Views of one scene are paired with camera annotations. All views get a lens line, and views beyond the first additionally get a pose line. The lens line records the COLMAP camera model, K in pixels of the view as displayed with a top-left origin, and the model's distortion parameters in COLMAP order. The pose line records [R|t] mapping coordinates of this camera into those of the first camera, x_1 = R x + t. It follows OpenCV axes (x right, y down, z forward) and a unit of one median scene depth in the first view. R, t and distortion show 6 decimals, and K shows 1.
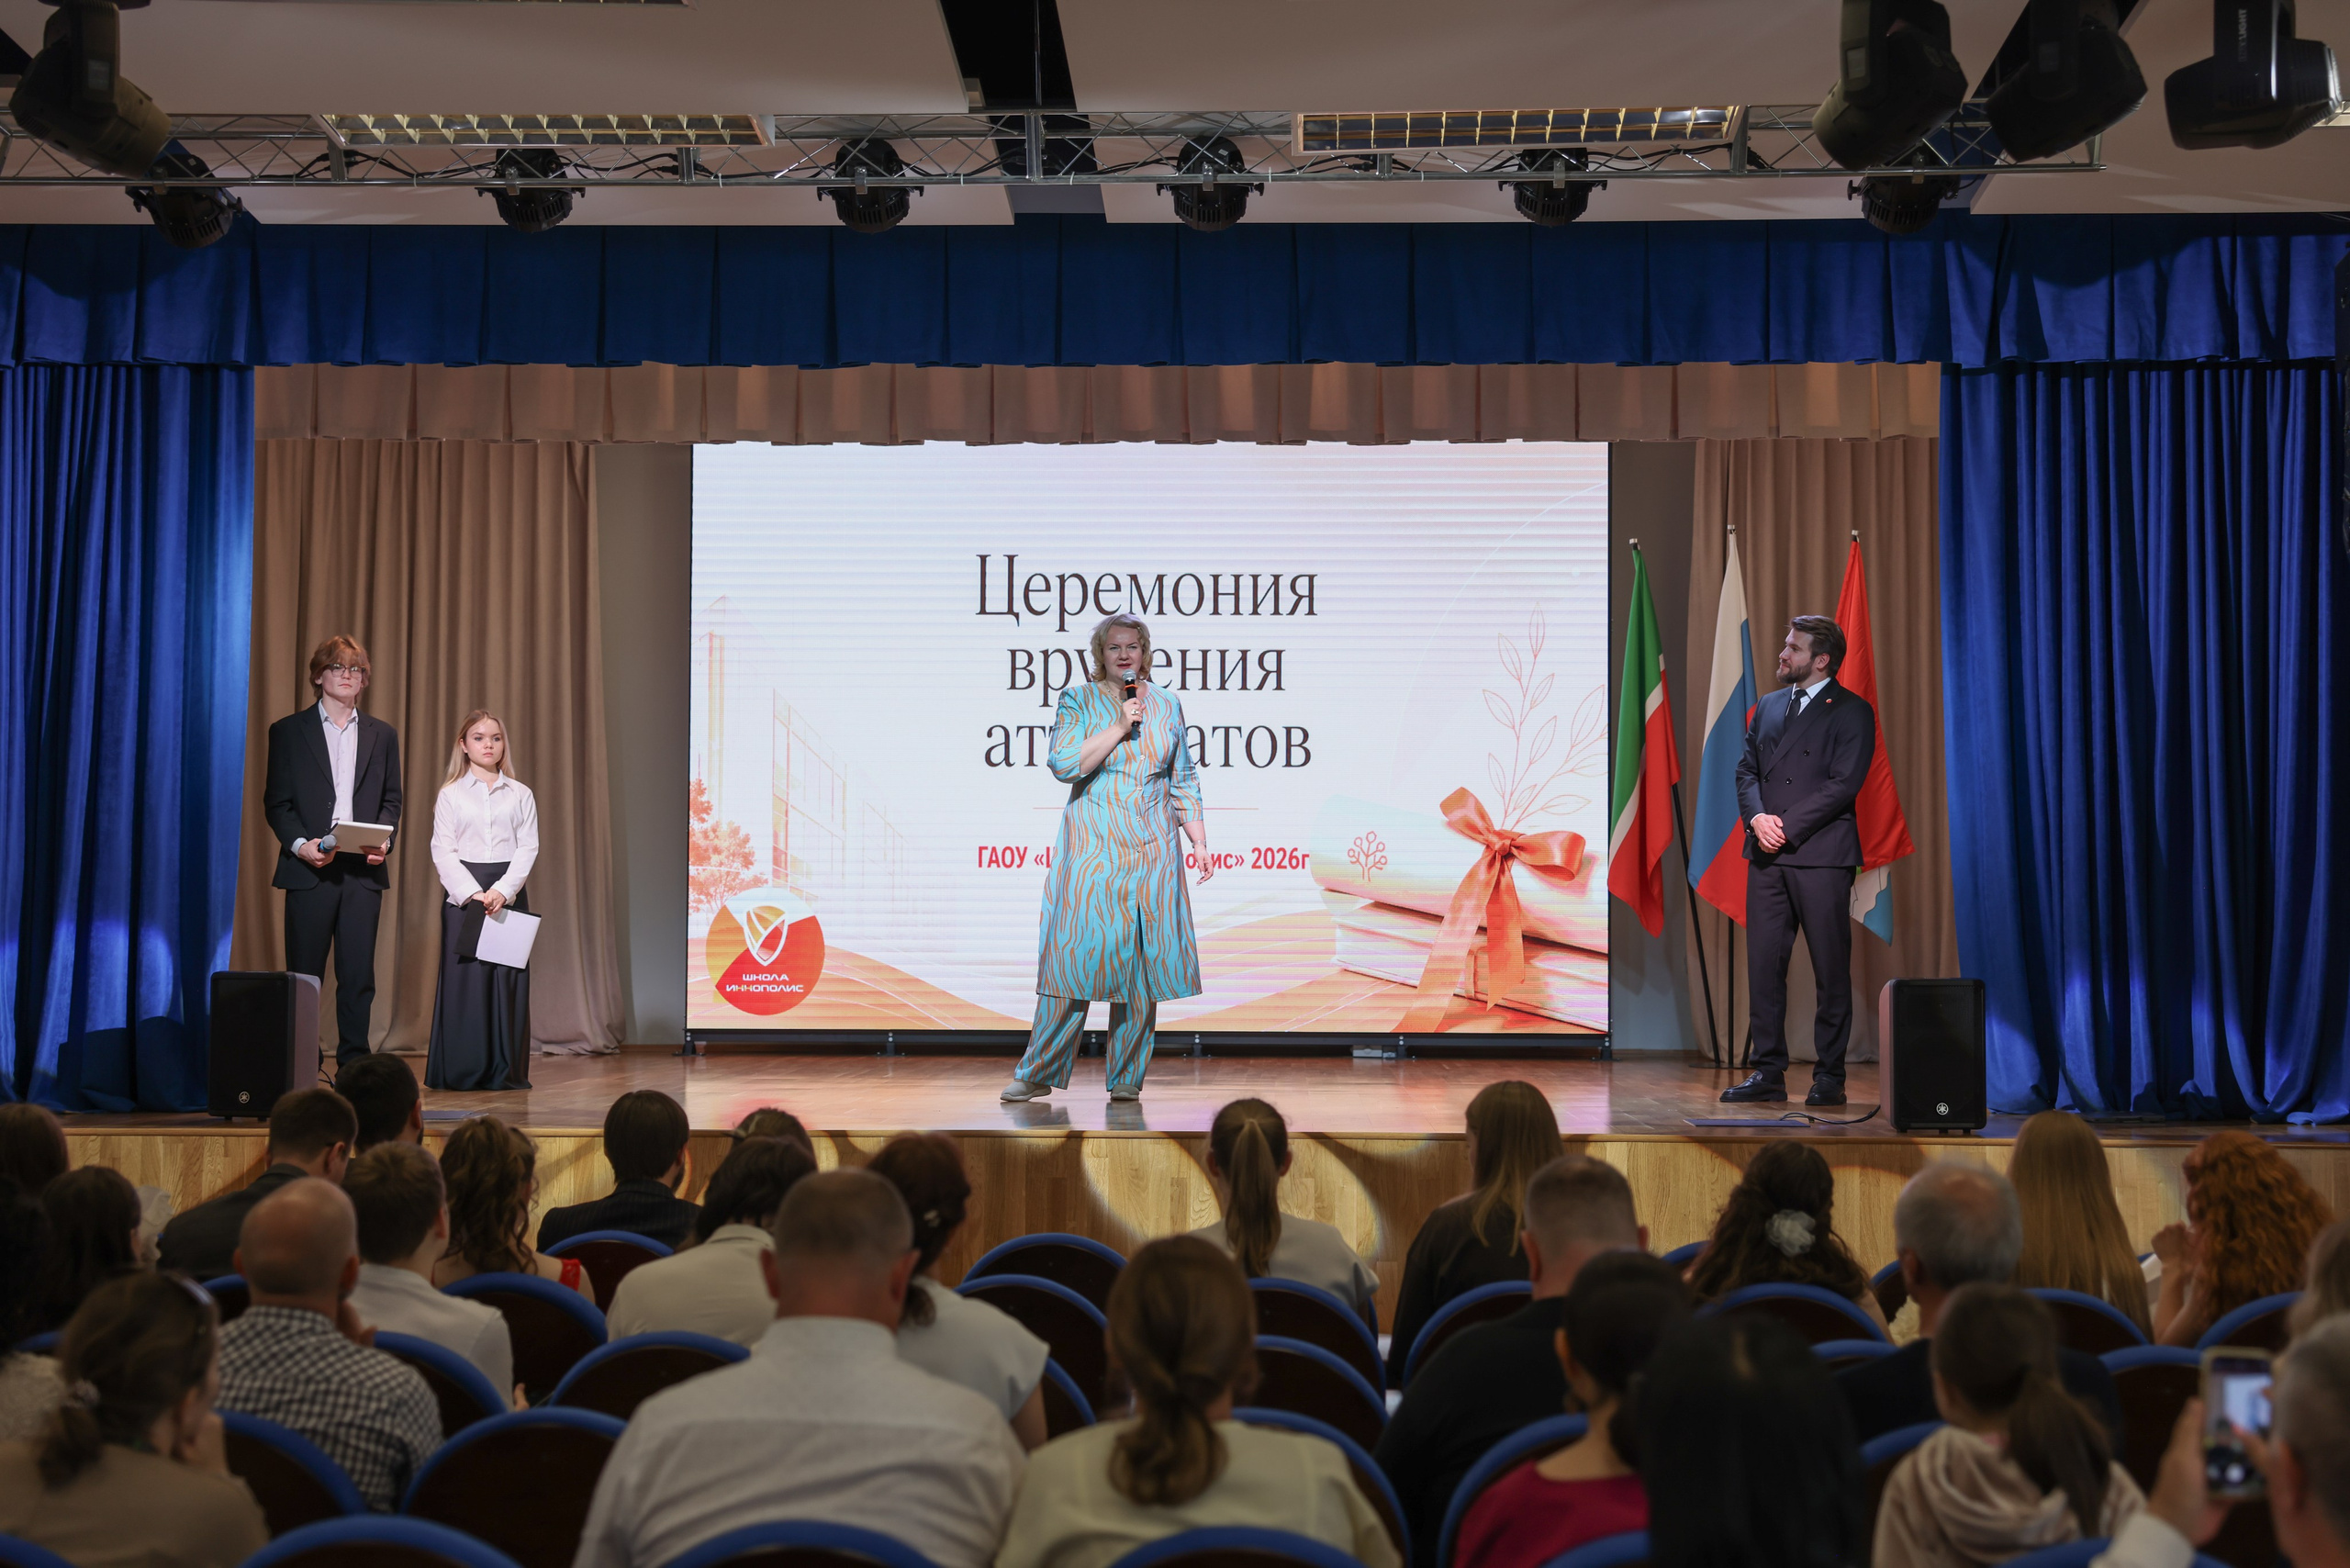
lens RADIAL K [[3241.4, 0, 1185.9], [0, 3241.4, 757.2], [0, 0, 1]] dist [0.057336, 0.000000]
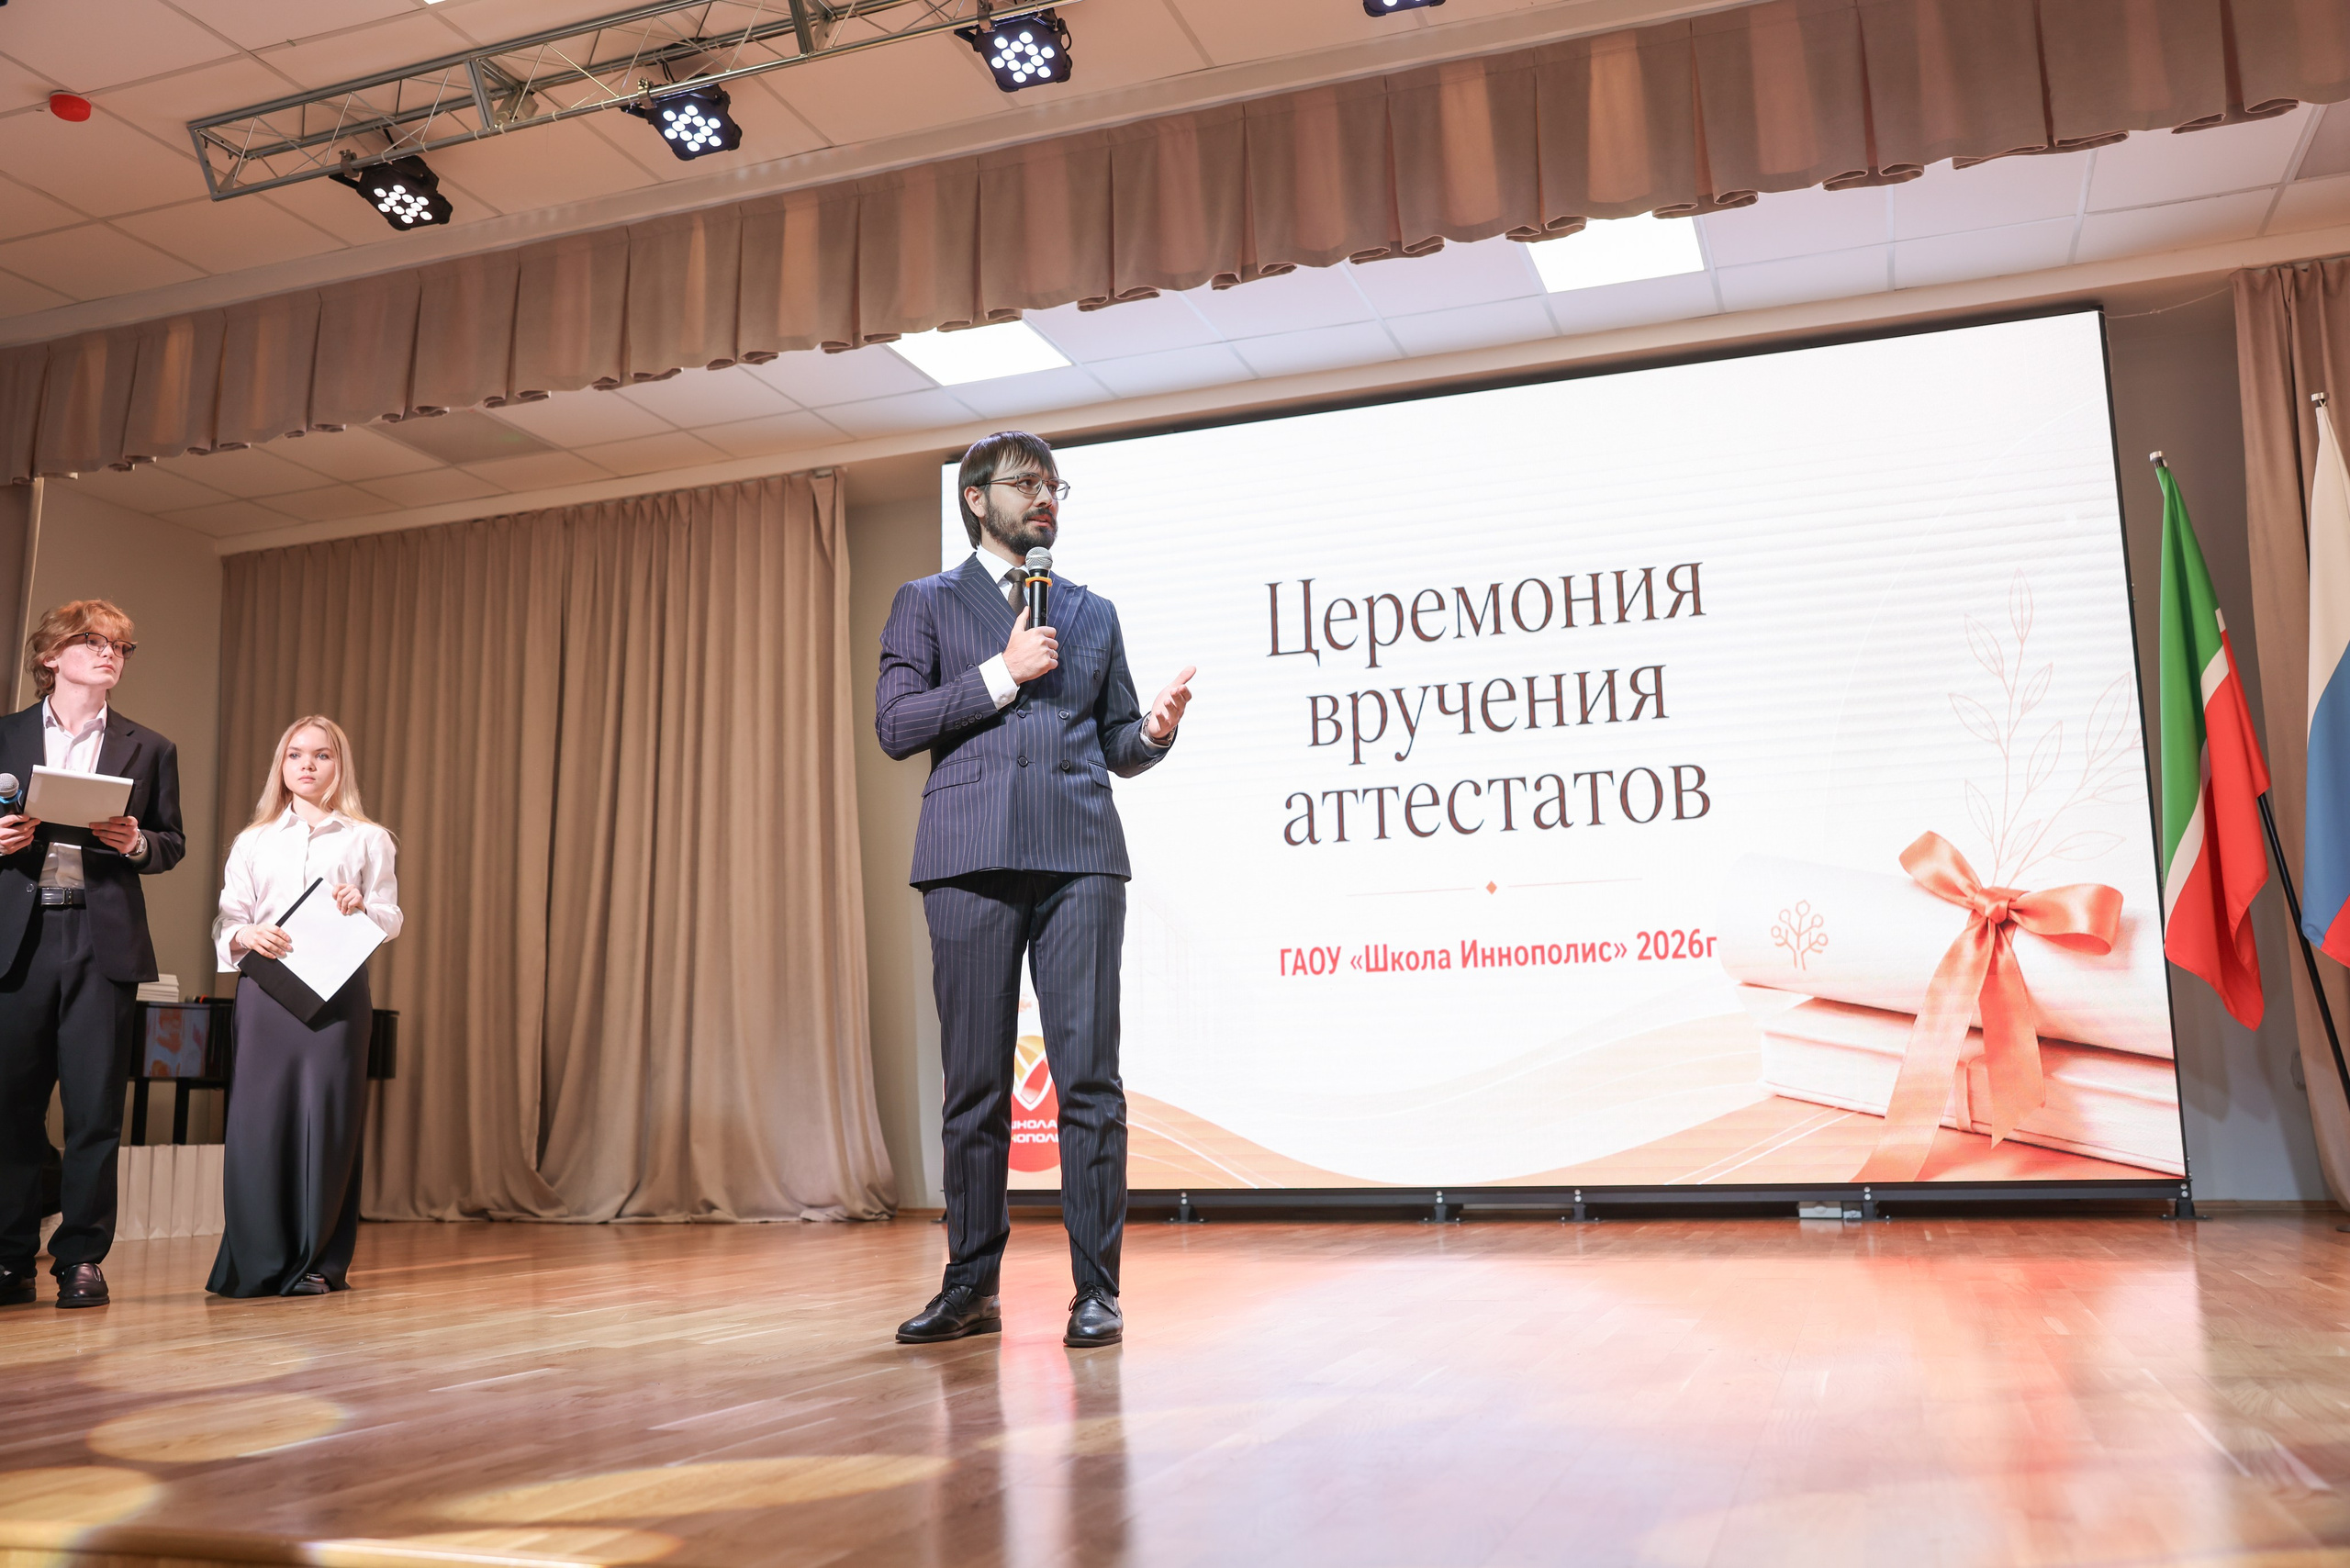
lens RADIAL K [[1999.8, 0, 1177.1], [0, 1999.8, 774.1], [0, 0, 1]] dist [-0.062521, 0.039968]
pose [[0.951902, -0.072823, -0.297624, 0.058555], [0.037759, 0.991822, -0.121913, 0.043750], [0.304068, 0.104811, 0.946867, 0.538167]]
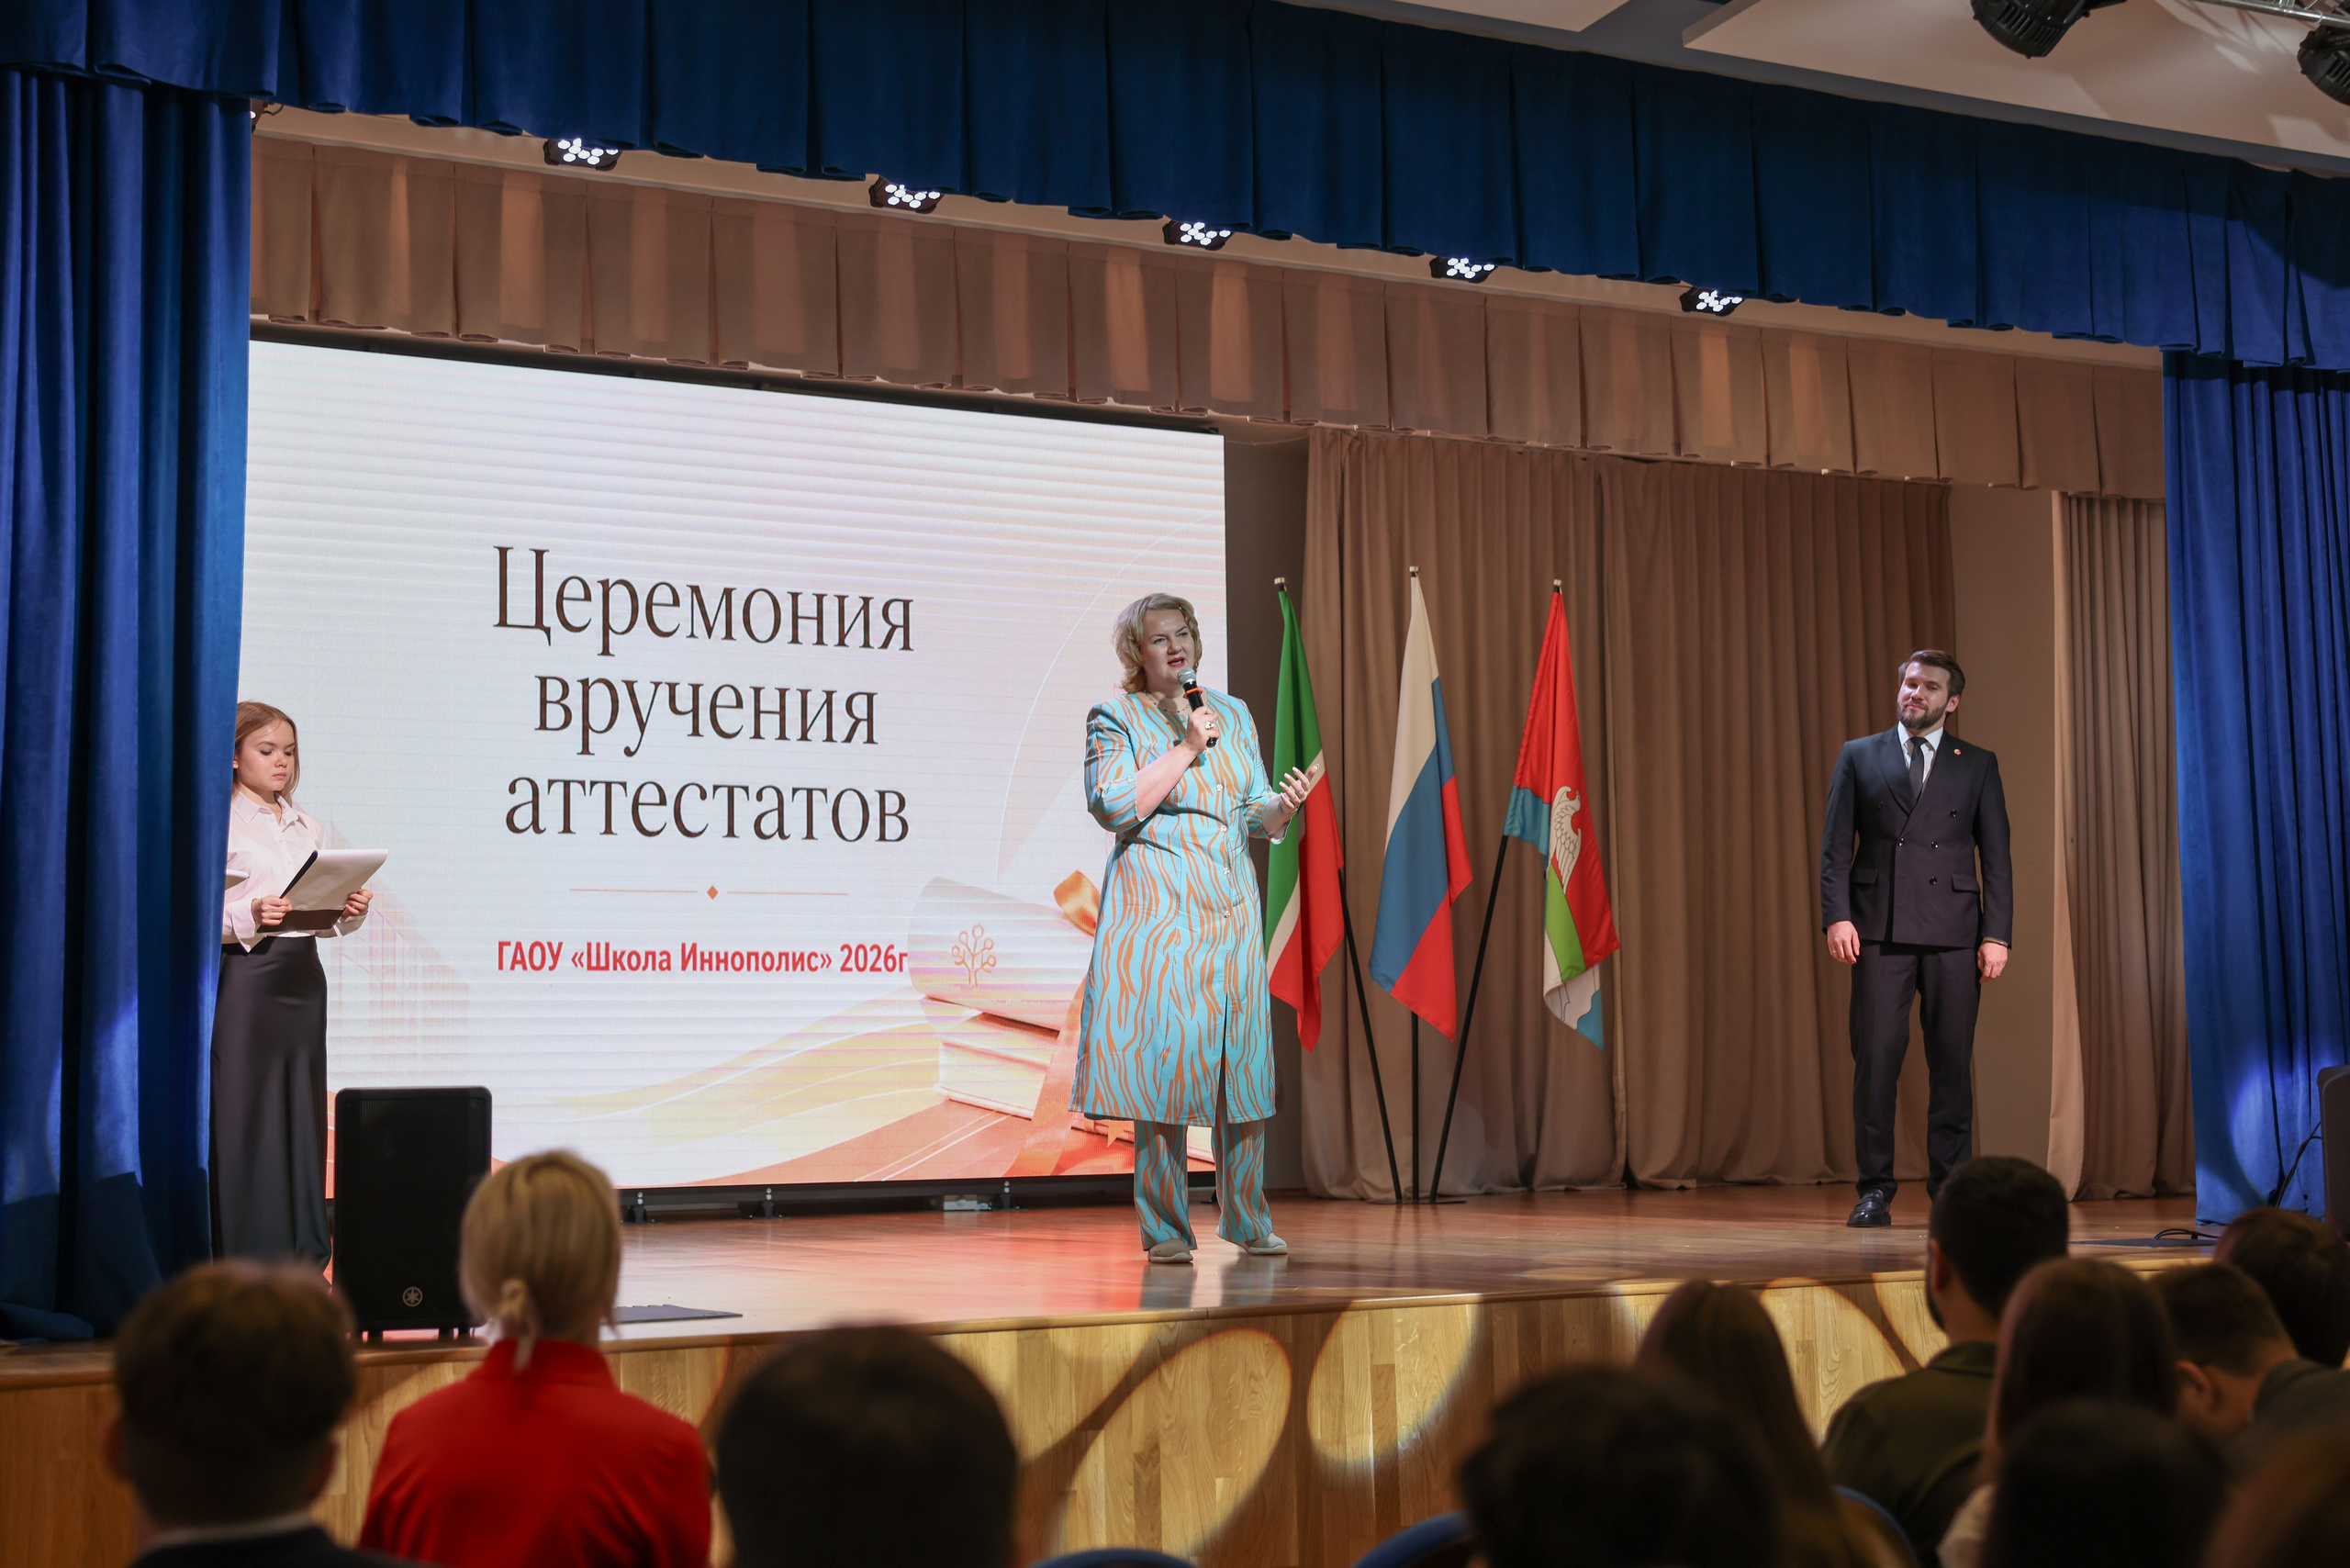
lens RADIAL K [[3404.2, 0, 1169.7], [0, 3404.2, 765.4], [0, 0, 1]] dist [0.097145, 0.000000]
pose [[0.851220, 0.033089, 0.523765, -0.343337], [-0.008239, 0.998730, -0.049705, 0.025110], [-0.524744, 0.037995, 0.850412, 0.262348]]
